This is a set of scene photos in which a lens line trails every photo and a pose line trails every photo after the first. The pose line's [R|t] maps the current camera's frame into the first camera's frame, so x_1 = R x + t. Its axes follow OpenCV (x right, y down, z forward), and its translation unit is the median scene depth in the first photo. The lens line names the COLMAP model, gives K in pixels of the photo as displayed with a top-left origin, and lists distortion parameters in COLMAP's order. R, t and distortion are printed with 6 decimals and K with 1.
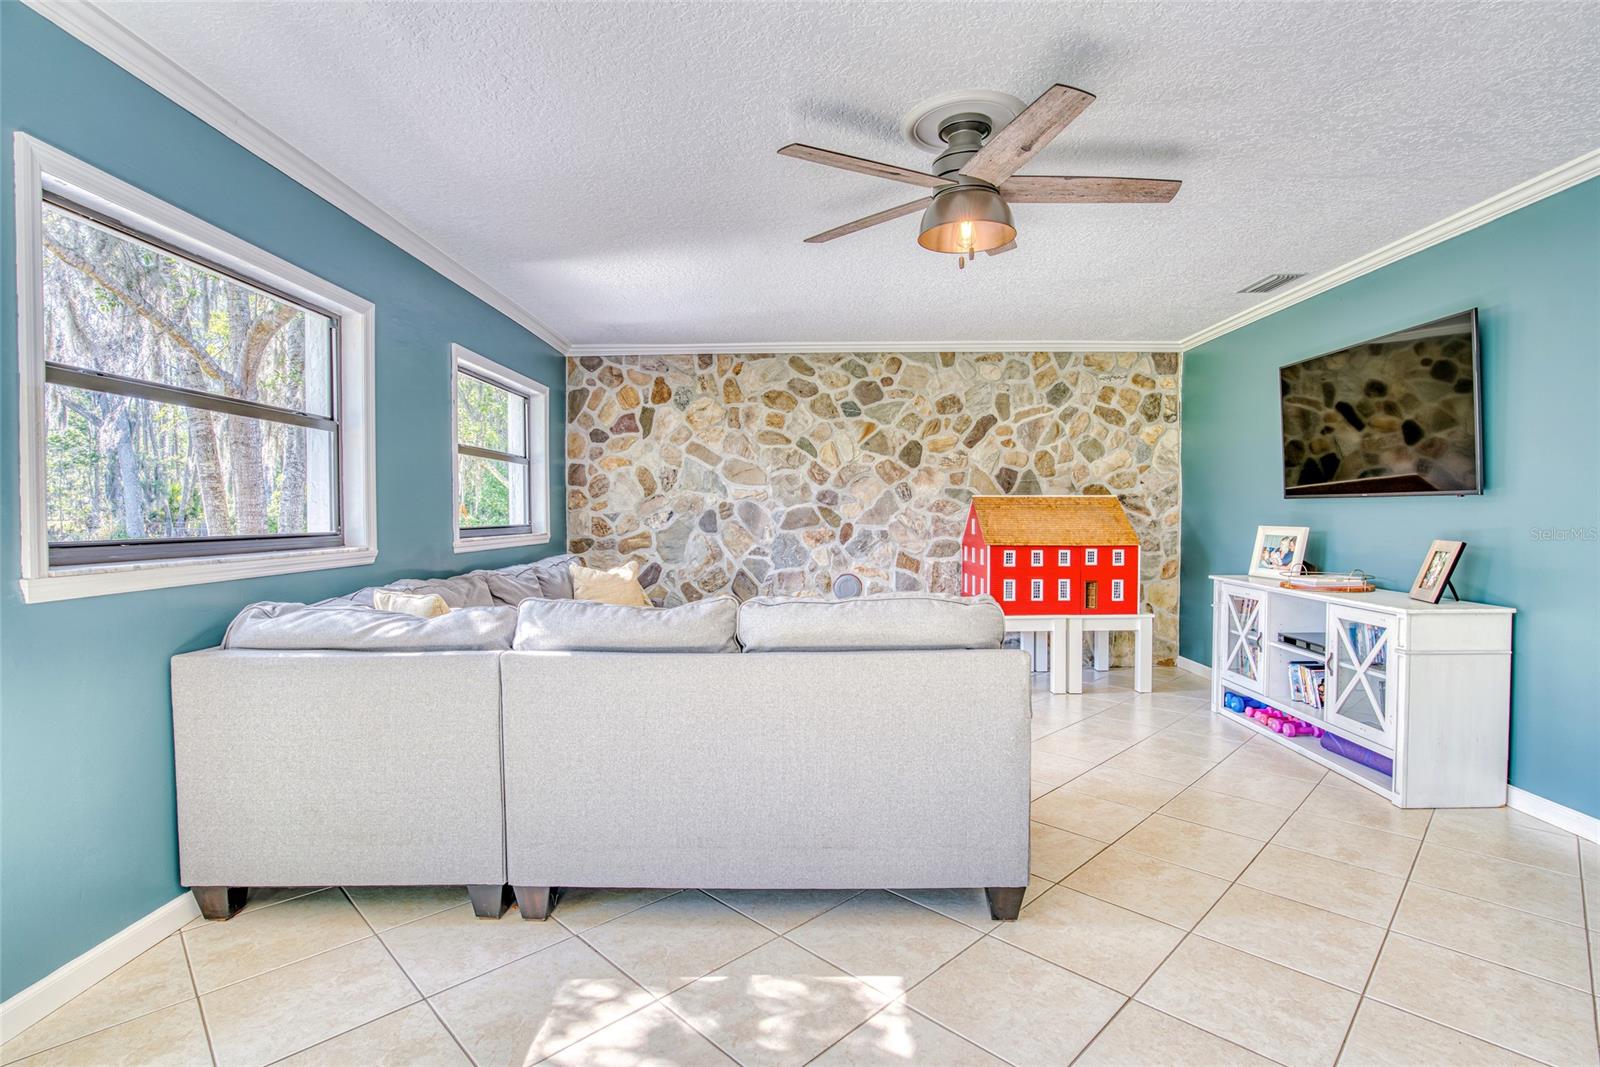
lens RADIAL K [[768.1, 0, 811.5], [0, 768.1, 531.1], [0, 0, 1]] dist [-0.095682, 0.050819]
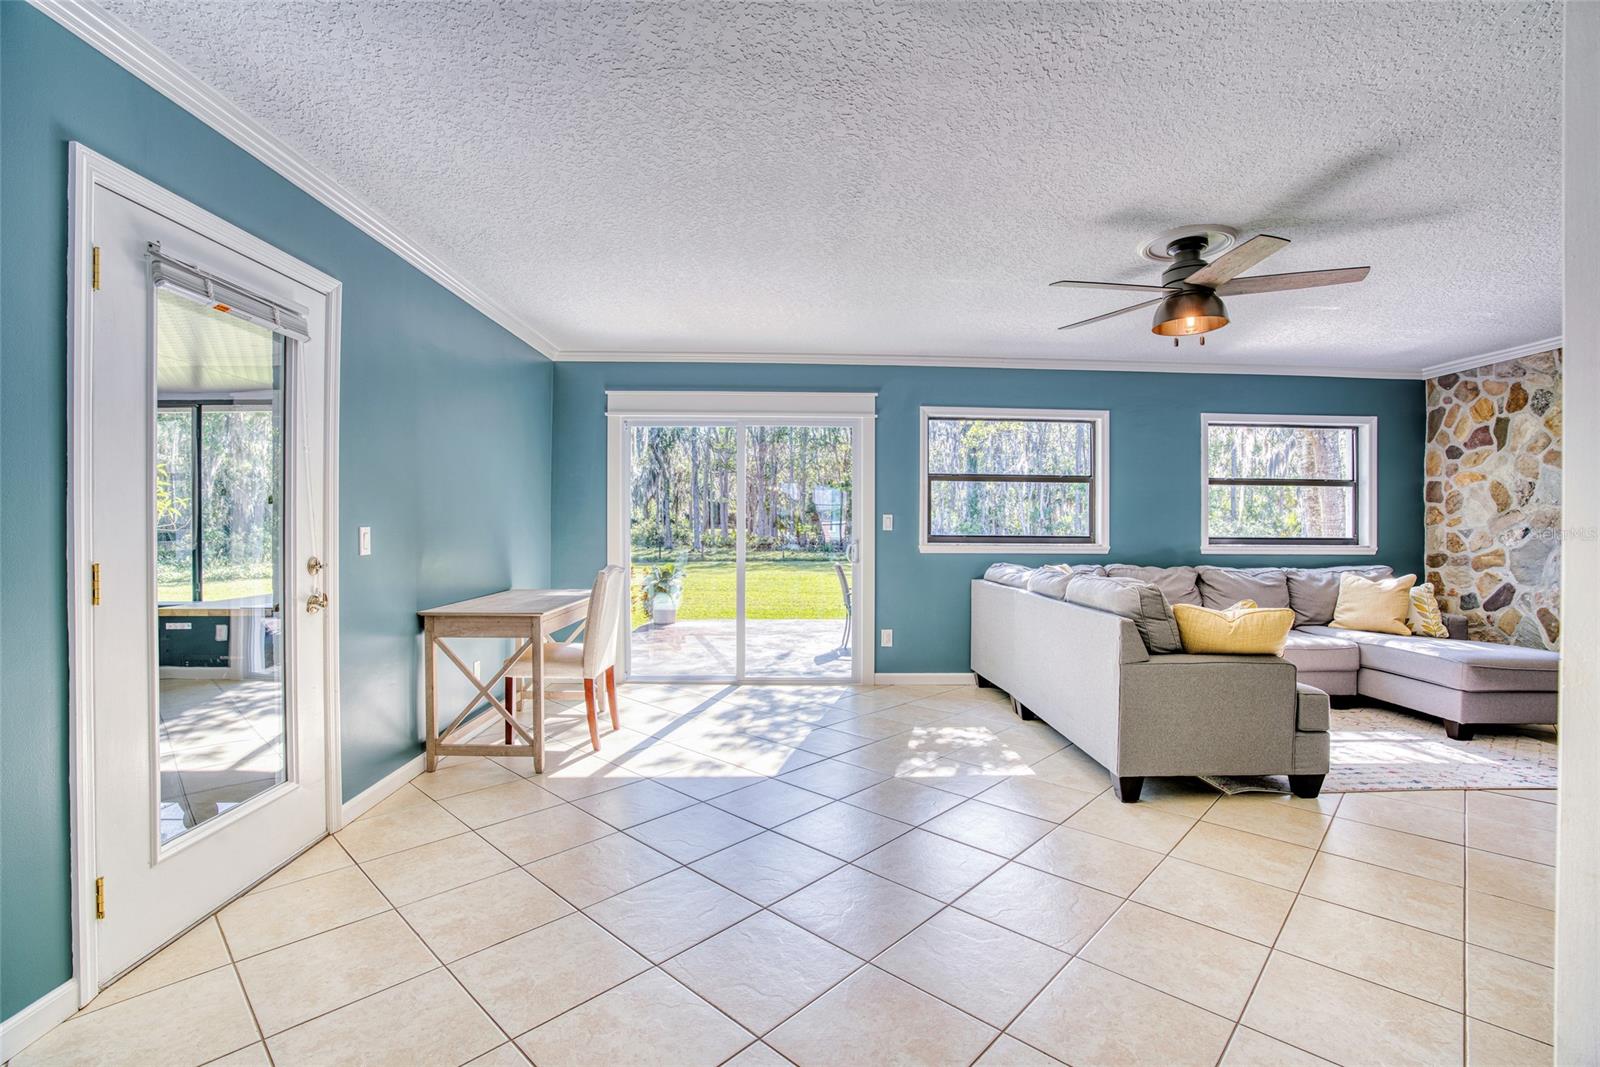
lens RADIAL K [[725.2, 0, 800.0], [0, 725.2, 533.5], [0, 0, 1]] dist [-0.074379, 0.027114]
pose [[0.022855, 0.014753, -0.999630, 0.618991], [-0.029726, 0.999459, 0.014071, -0.004985], [0.999297, 0.029393, 0.023282, 0.117050]]
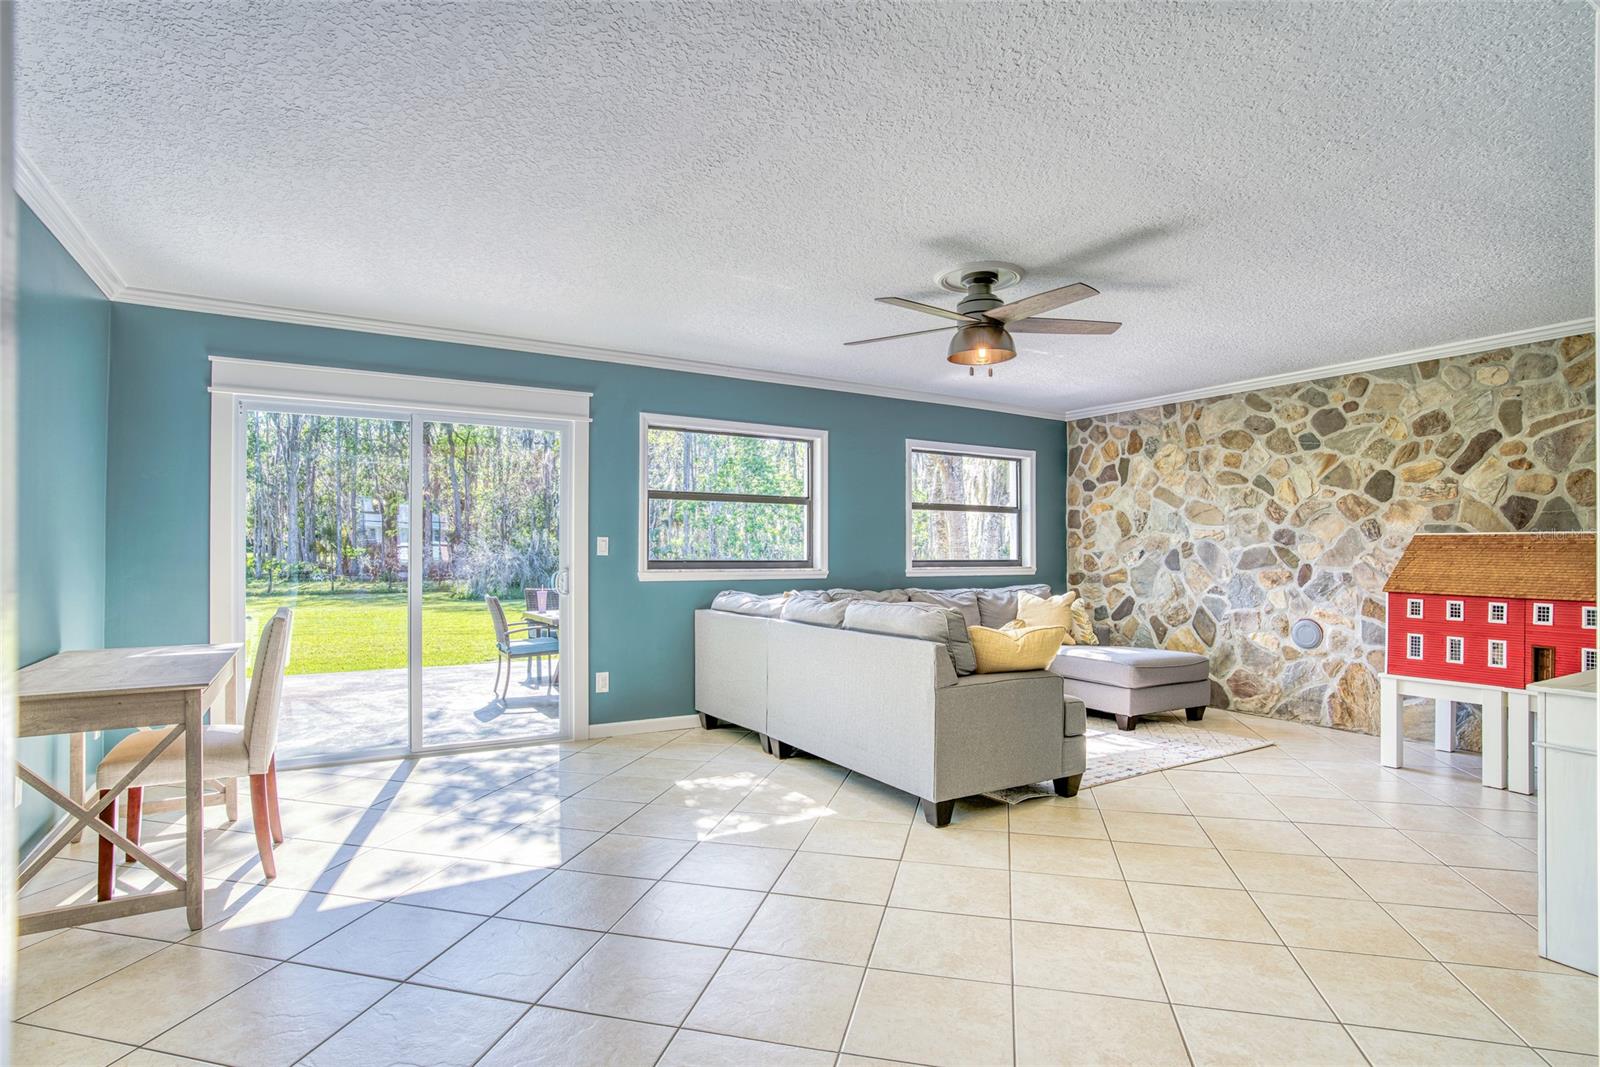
lens RADIAL K [[812.8, 0, 797.1], [0, 812.8, 551.9], [0, 0, 1]] dist [-0.048433, 0.001209]
pose [[0.515890, 0.007418, -0.856623, 0.557177], [-0.026144, 0.999633, -0.007089, -0.002168], [0.856256, 0.026053, 0.515895, -0.026764]]
